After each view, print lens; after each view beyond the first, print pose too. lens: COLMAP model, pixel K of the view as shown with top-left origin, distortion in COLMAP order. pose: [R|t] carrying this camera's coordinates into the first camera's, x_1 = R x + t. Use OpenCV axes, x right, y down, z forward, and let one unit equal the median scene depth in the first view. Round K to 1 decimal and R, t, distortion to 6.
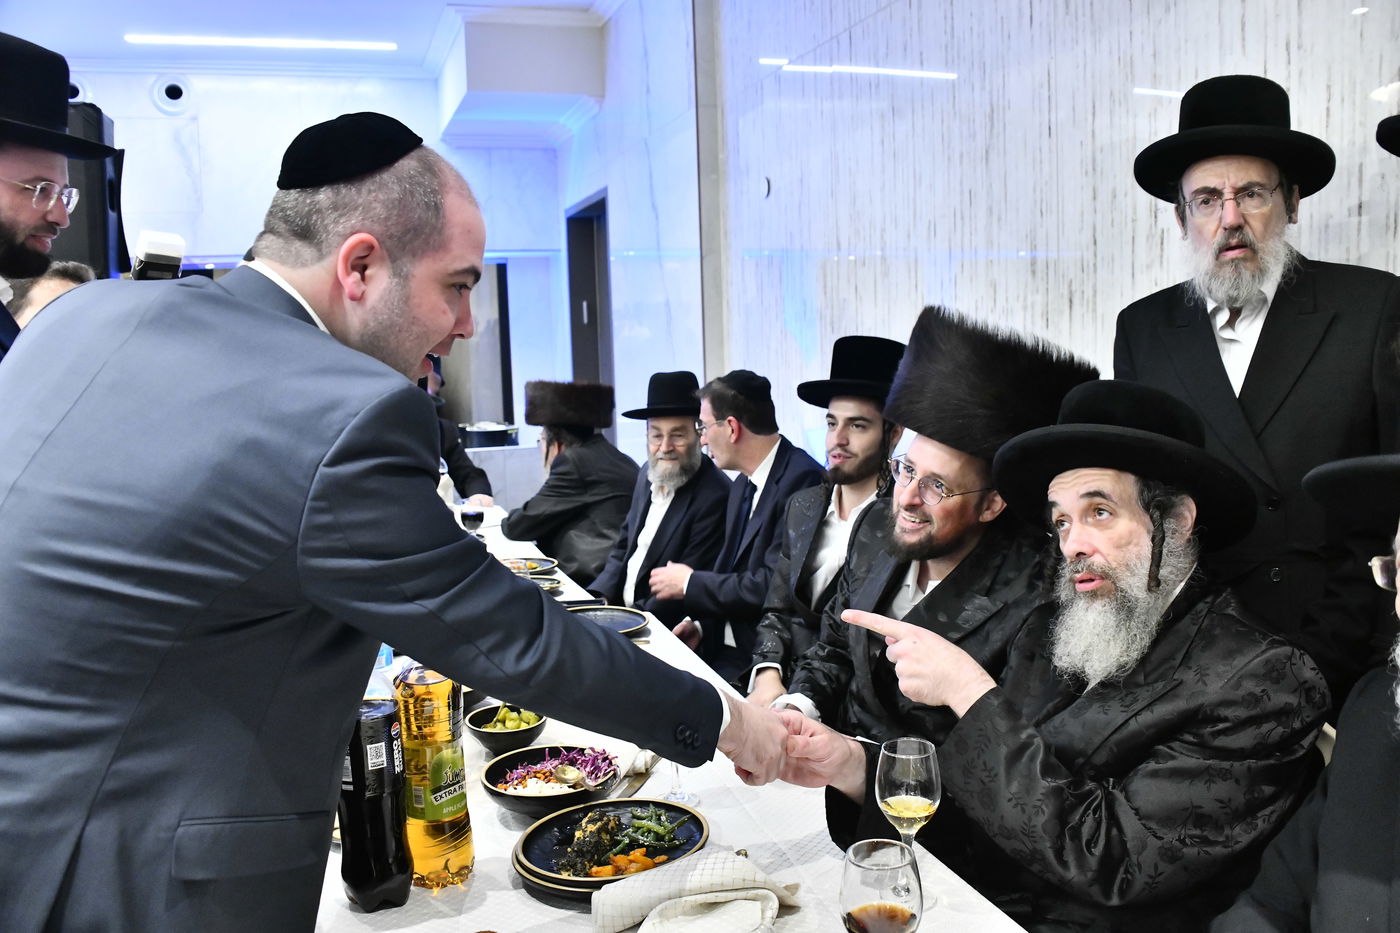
lens RADIAL K [[1104.8, 0, 704.4], [0, 1104.8, 474.0], [0, 0, 1]] dist [-0.154492, 0.083769]
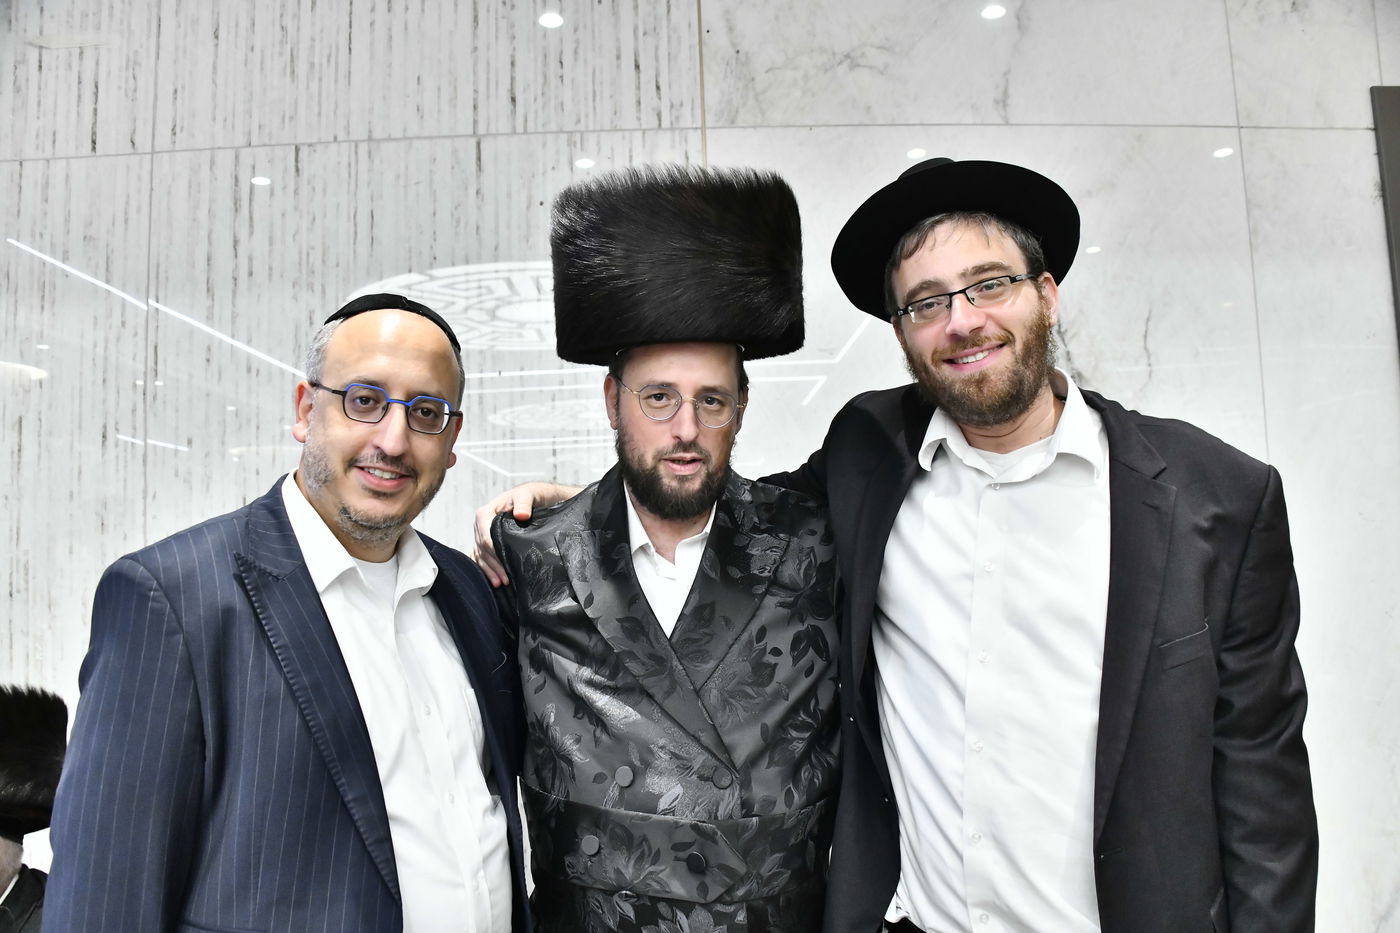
lens RADIAL K [[1099.4, 0, 708.5], [0, 1099.4, 472.9], [0, 0, 1]] dist [-0.158255, 0.086063]
pose [[0.303854, 0.088169, 0.948630, -0.206055], [0.144068, 0.980006, -0.137231, -0.012869], [-0.941763, 0.178366, 0.285077, -0.121114]]
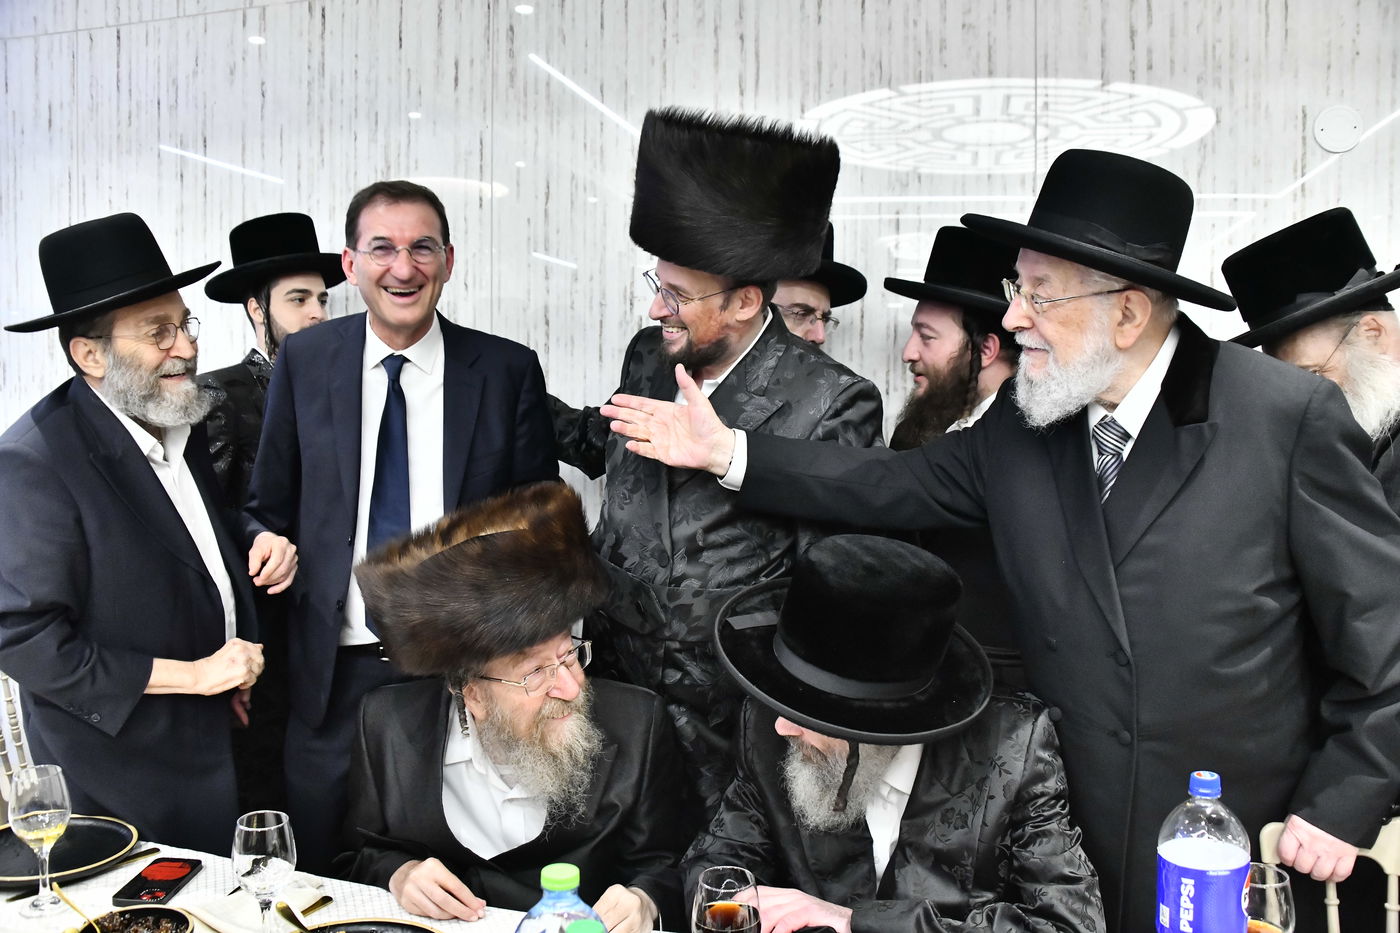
lens RADIAL K [[1099.4, 0, 708.5], [0, 1099.4, 472.9], [0, 0, 1]] dist [-0.158255, 0.086063]
pose [[0.540211, -0.029939, 0.840997, -0.397998], [0.082748, 0.996414, -0.017681, -0.047231], [-0.837451, 0.079143, 0.540751, 0.341122]]
